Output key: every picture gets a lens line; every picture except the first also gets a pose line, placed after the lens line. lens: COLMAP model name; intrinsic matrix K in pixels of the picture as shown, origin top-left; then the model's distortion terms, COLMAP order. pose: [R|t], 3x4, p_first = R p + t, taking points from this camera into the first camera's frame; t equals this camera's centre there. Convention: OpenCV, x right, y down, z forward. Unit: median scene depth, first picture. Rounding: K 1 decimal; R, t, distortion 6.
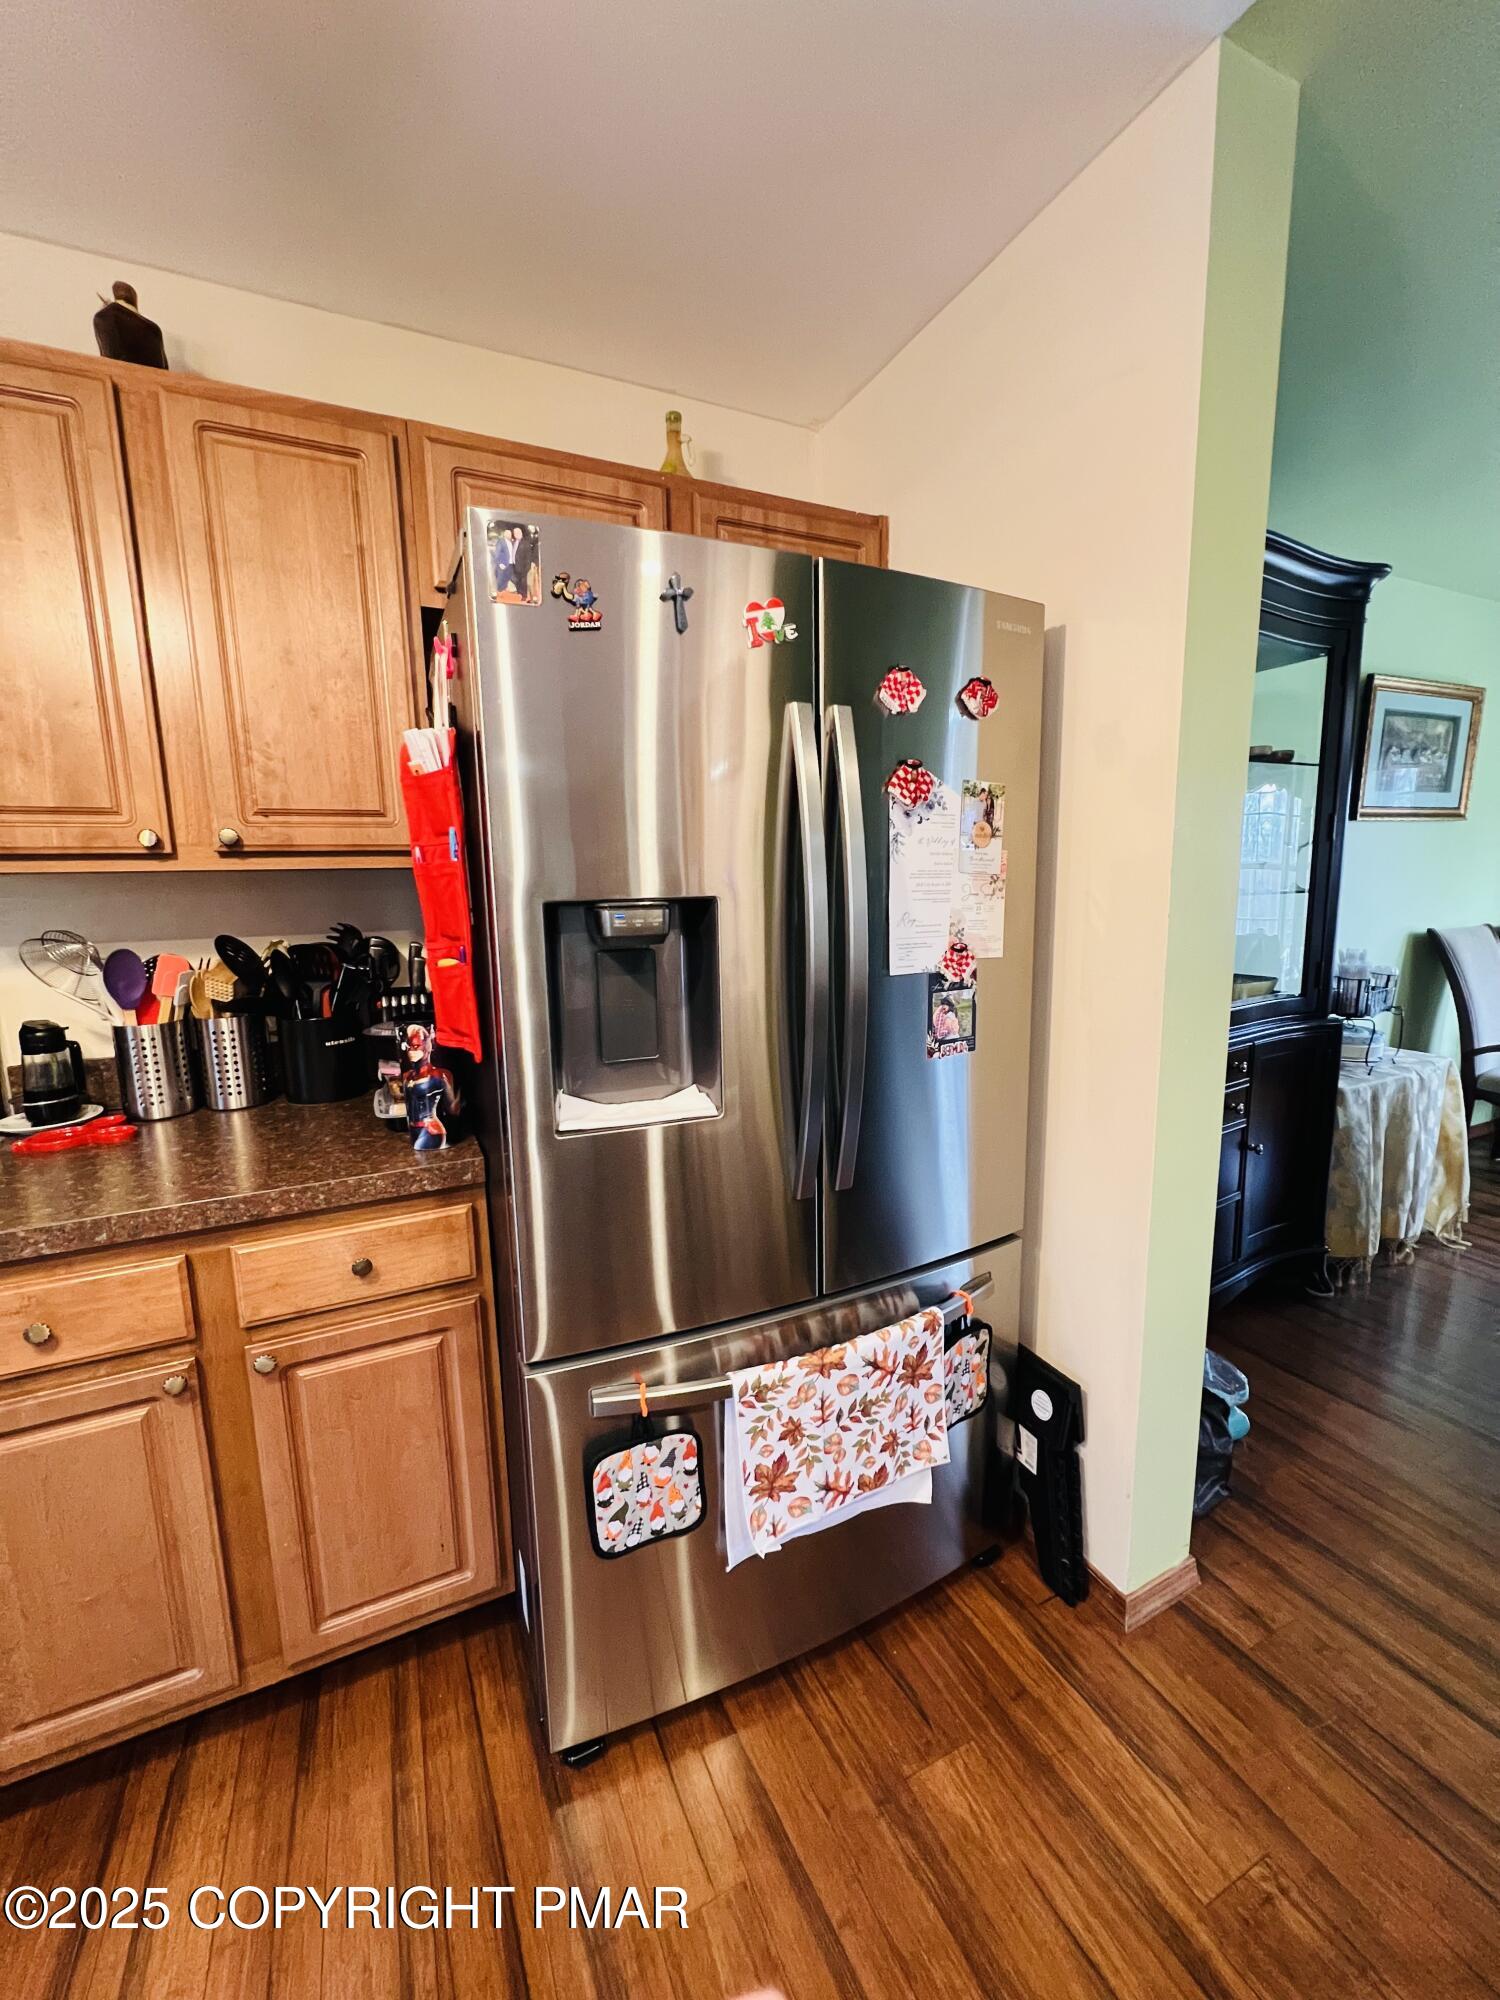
lens RADIAL K [[808.0, 0, 744.1], [0, 808.0, 1000.4], [0, 0, 1]] dist [-0.002480, -0.000627]
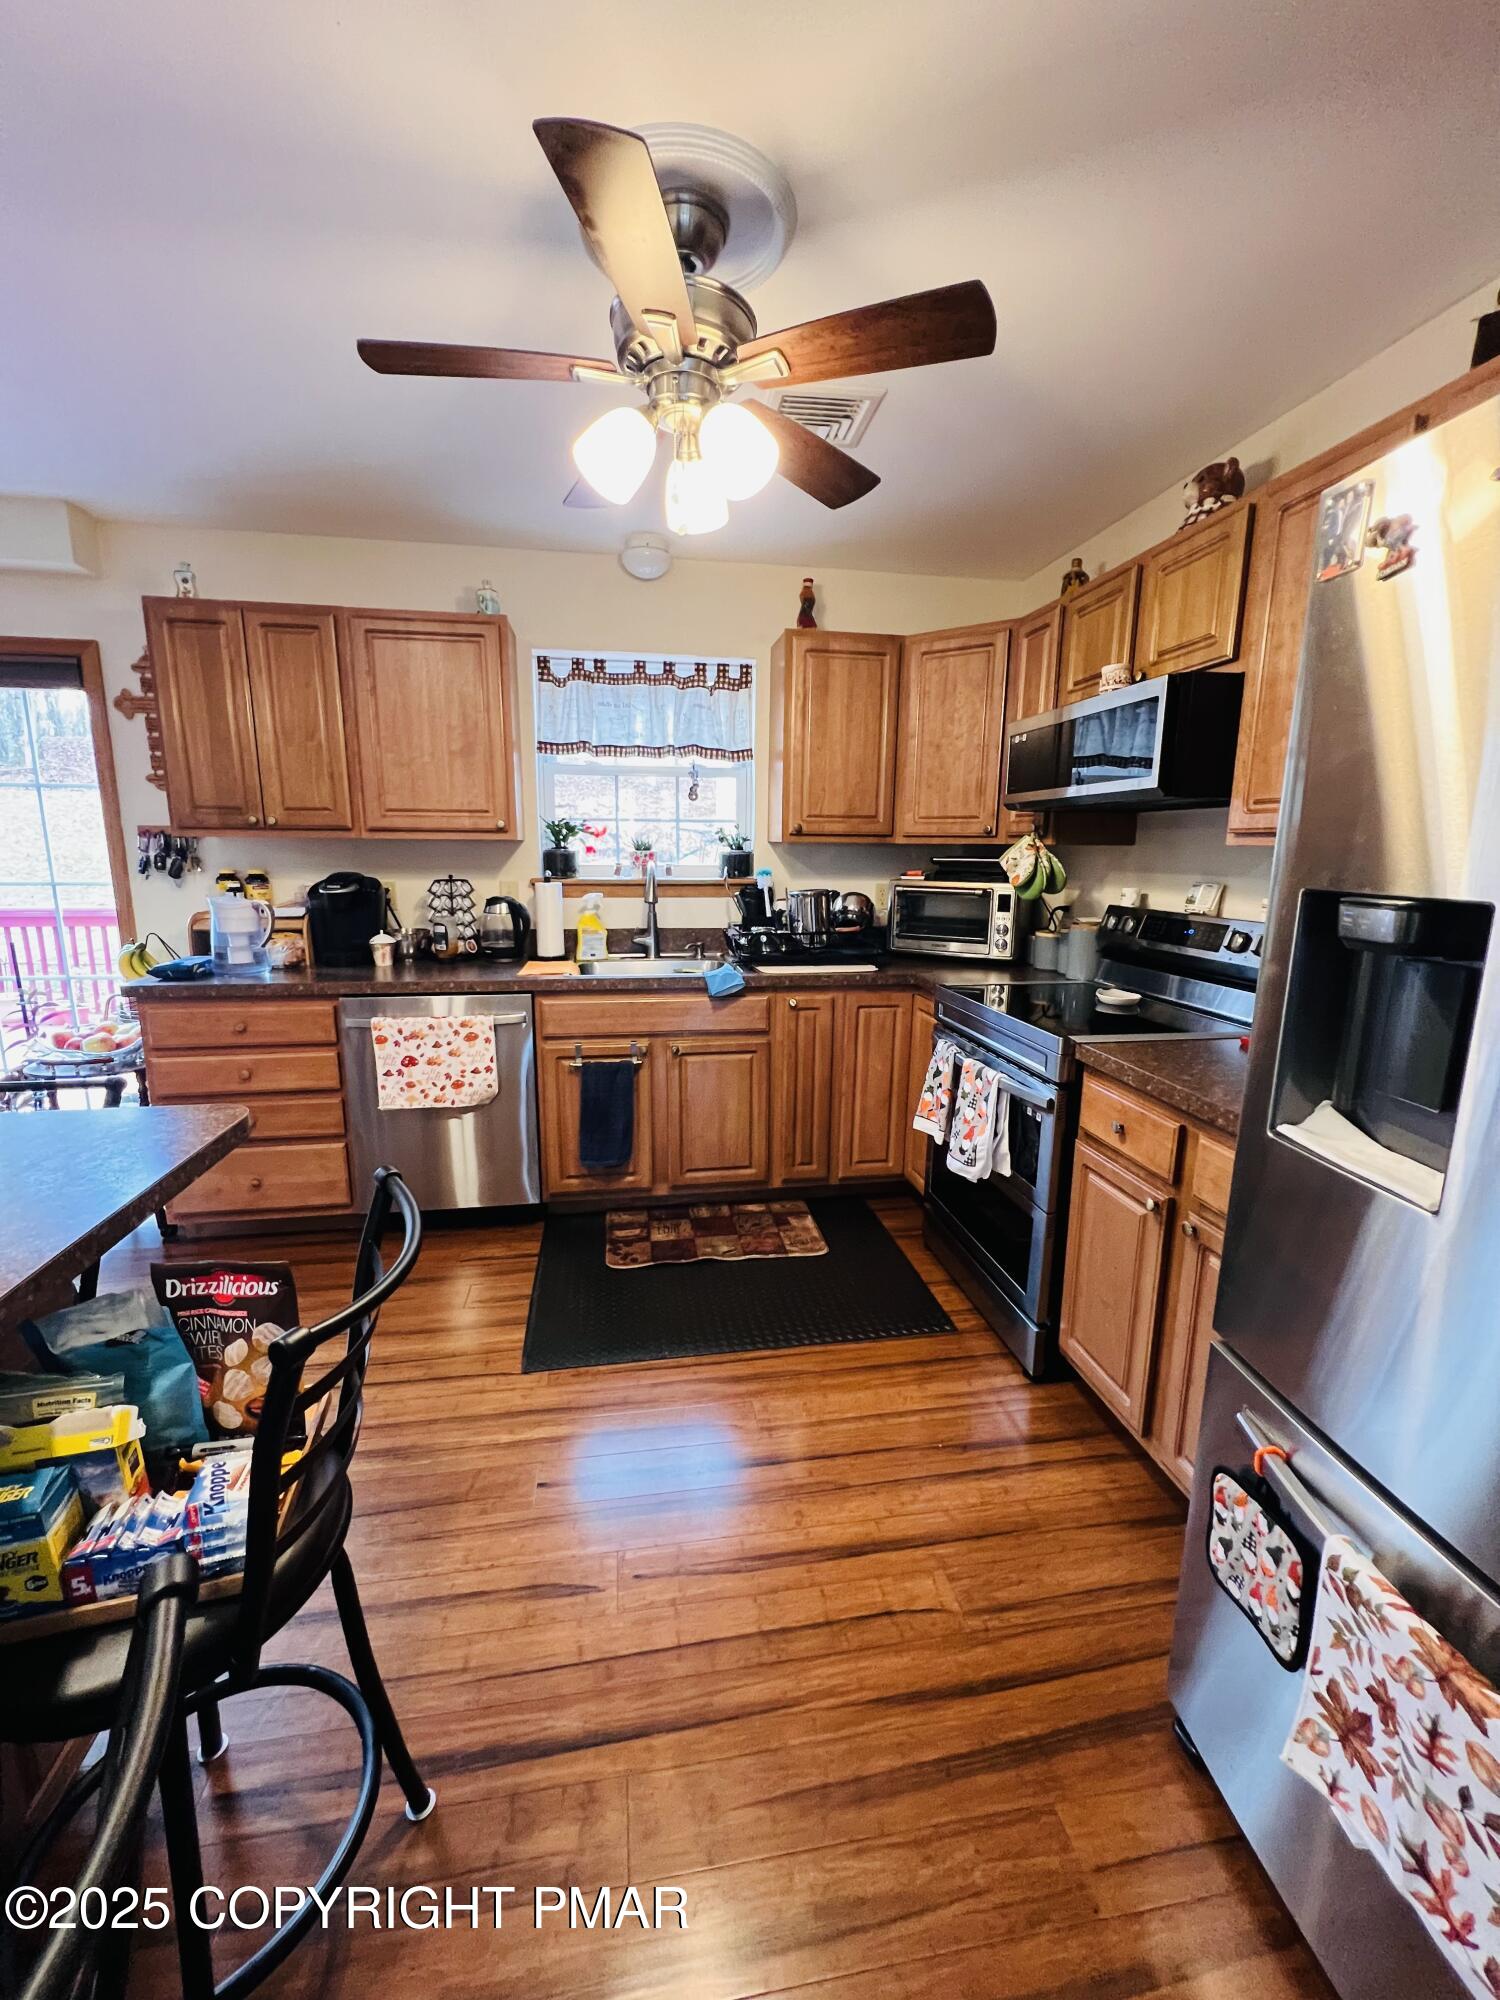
lens RADIAL K [[802.3, 0, 750.3], [0, 802.3, 1004.1], [0, 0, 1]] dist [-0.001085, 0.000055]
pose [[-0.273083, 0.205350, -0.939818, 0.676218], [-0.148393, 0.956266, 0.252062, -0.108010], [0.950476, 0.208296, -0.230667, 0.502562]]
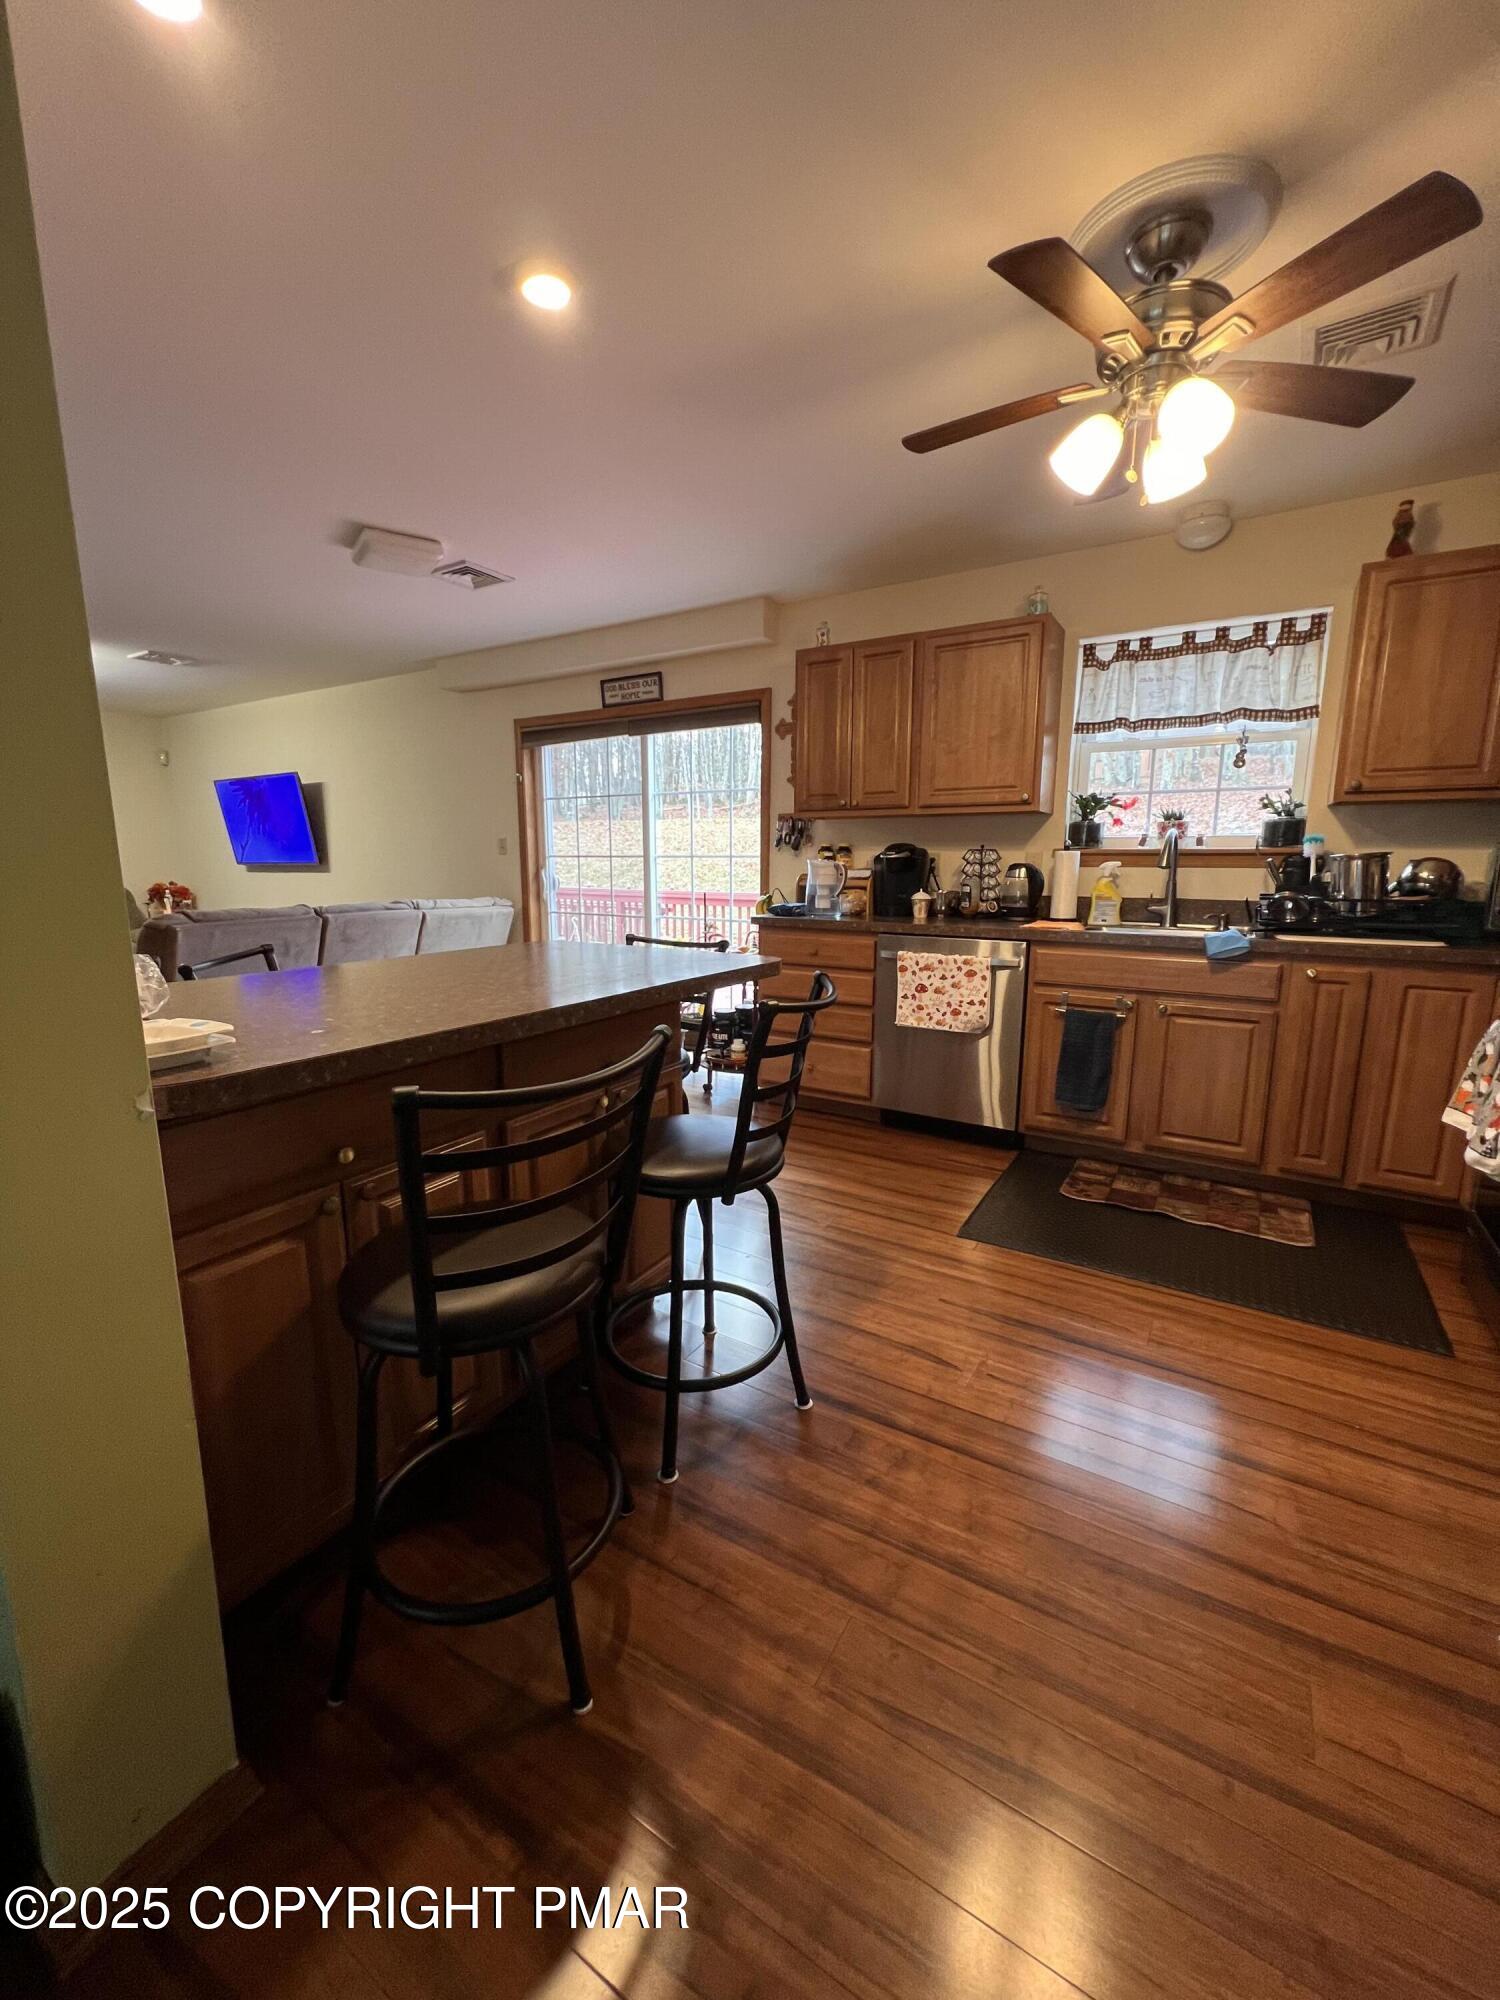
lens RADIAL K [[802.3, 0, 750.6], [0, 802.3, 1001.6], [0, 0, 1]] dist [-0.001085, 0.000055]
pose [[-0.835704, 0.115260, -0.536949, 0.838978], [-0.067219, 0.948908, 0.308310, -0.031159], [0.545051, 0.293749, -0.785259, 0.942282]]
